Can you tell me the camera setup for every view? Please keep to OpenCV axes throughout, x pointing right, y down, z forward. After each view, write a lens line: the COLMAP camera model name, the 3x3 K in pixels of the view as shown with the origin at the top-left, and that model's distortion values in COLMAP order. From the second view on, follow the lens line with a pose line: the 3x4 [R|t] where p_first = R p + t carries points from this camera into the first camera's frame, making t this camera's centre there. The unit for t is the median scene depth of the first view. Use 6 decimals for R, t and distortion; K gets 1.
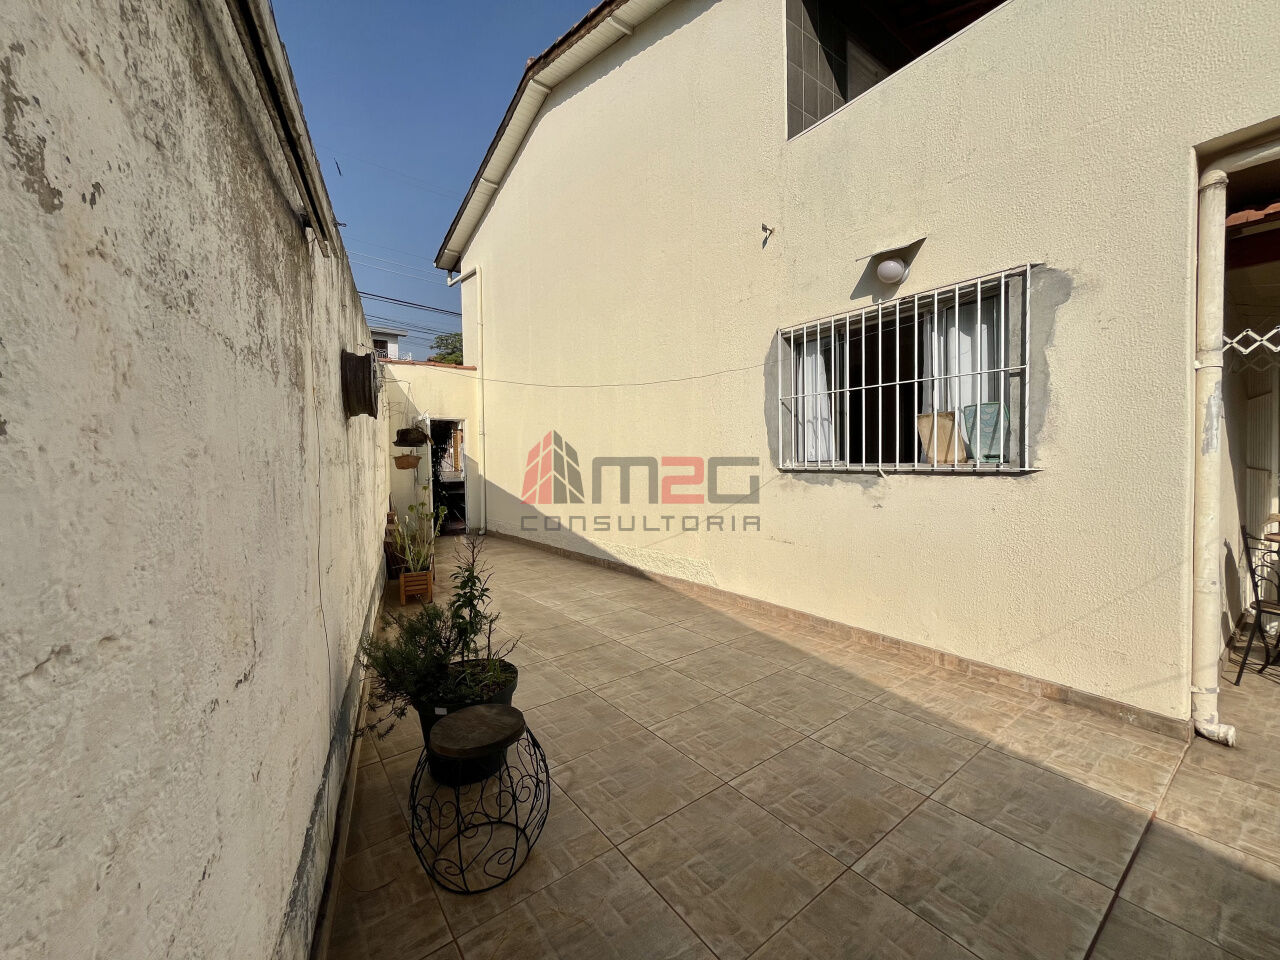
lens RADIAL K [[516.5, 0, 645.2], [0, 516.5, 478.0], [0, 0, 1]] dist [-0.003114, 0.000549]
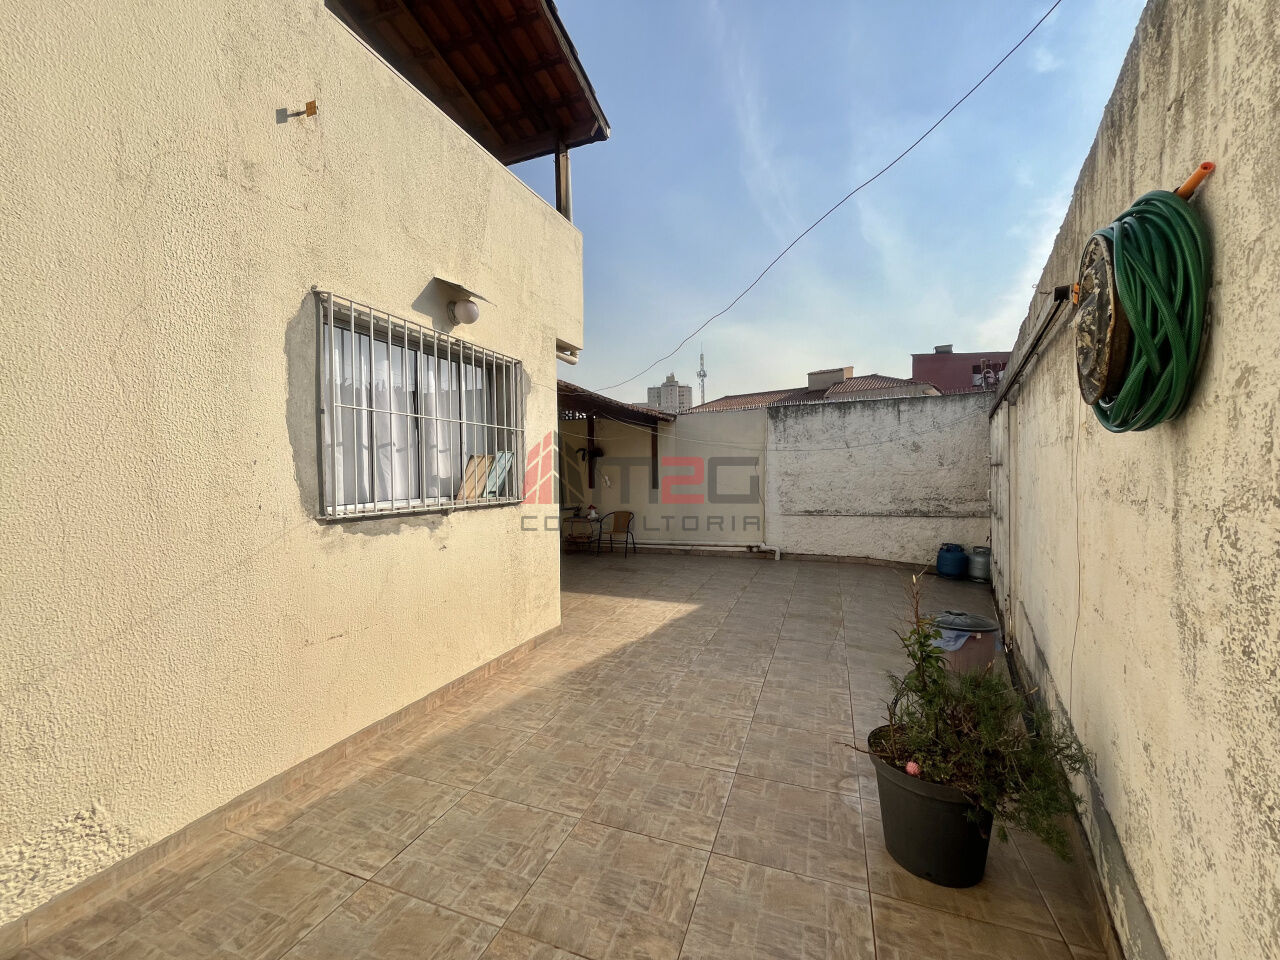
lens RADIAL K [[516.5, 0, 639.3], [0, 516.5, 478.2], [0, 0, 1]] dist [-0.003114, 0.000549]
pose [[-0.543912, 0.008516, 0.839099, -0.508657], [0.042801, 0.998928, 0.017605, -0.069343], [-0.838050, 0.045490, -0.543694, 1.167839]]
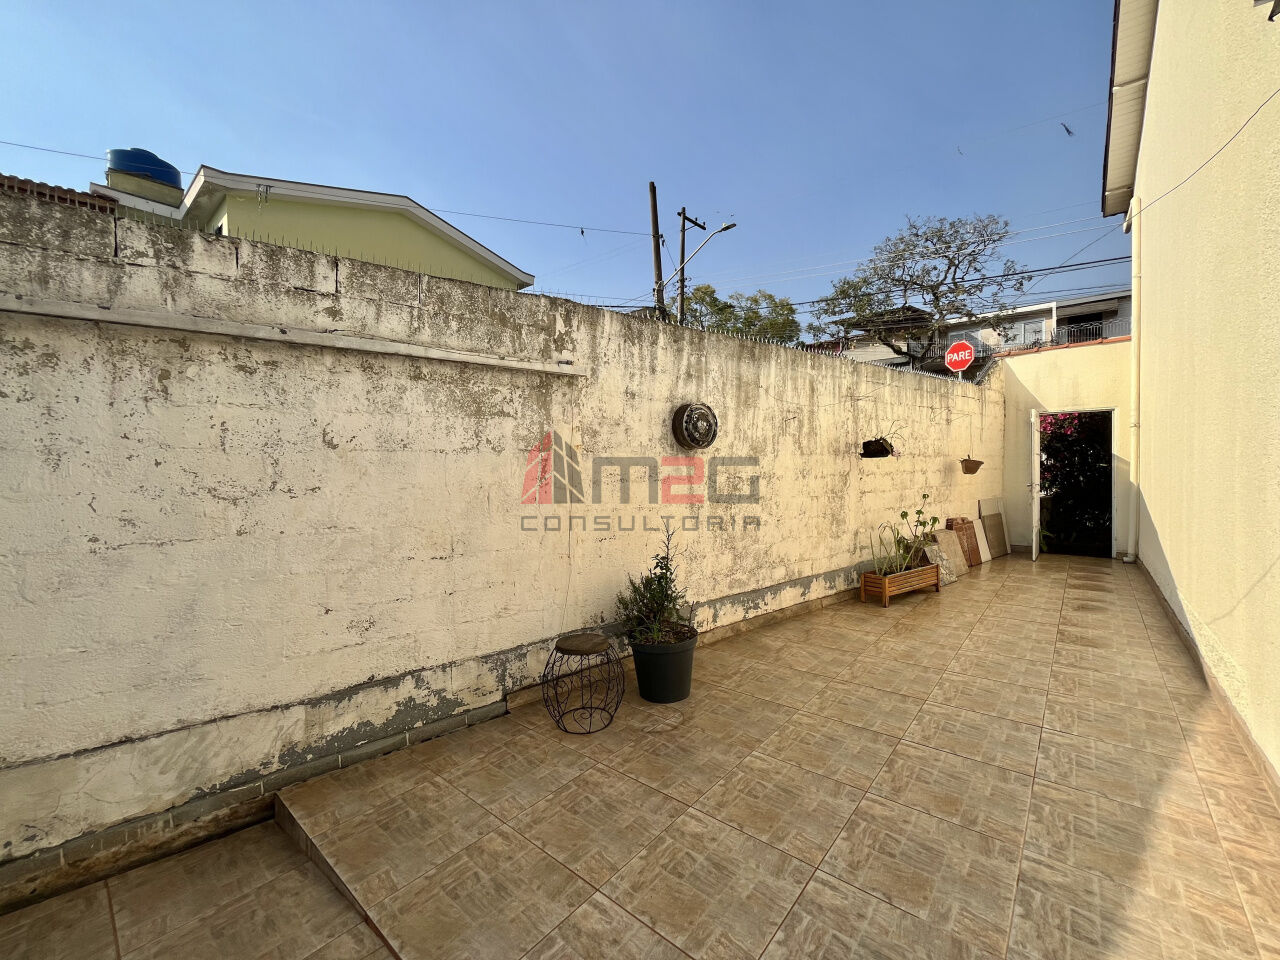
lens RADIAL K [[516.5, 0, 634.4], [0, 516.5, 475.6], [0, 0, 1]] dist [-0.003114, 0.000549]
pose [[0.212596, 0.032008, -0.976616, 0.646575], [-0.019313, 0.999406, 0.028551, -0.056582], [0.976949, 0.012792, 0.213088, 0.381925]]
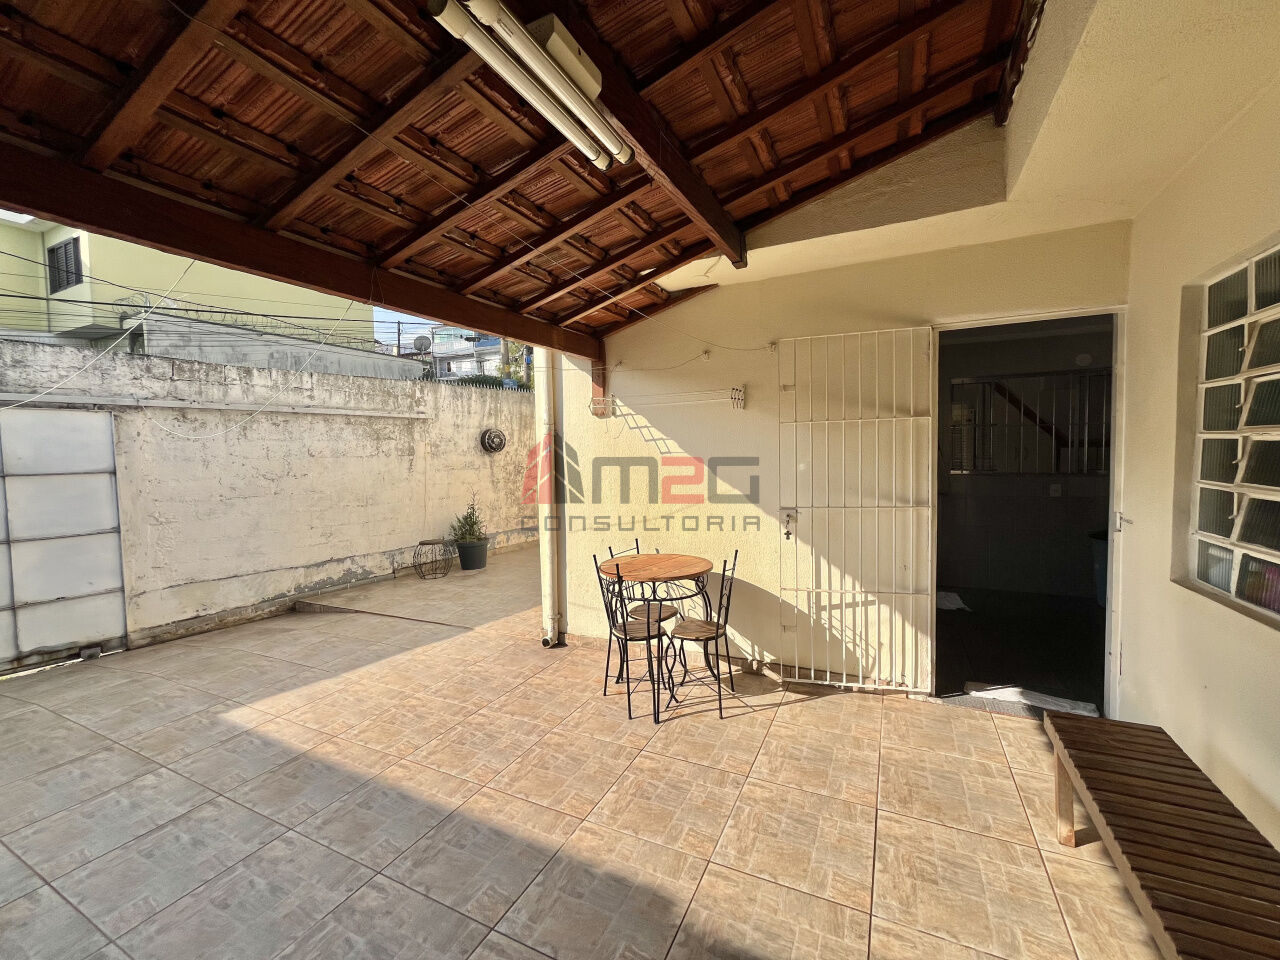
lens RADIAL K [[516.5, 0, 636.8], [0, 516.5, 476.4], [0, 0, 1]] dist [-0.003114, 0.000549]
pose [[0.454878, 0.053122, -0.888968, 1.780778], [-0.016473, 0.998550, 0.051241, -0.104818], [0.890401, -0.008664, 0.455094, 0.295189]]
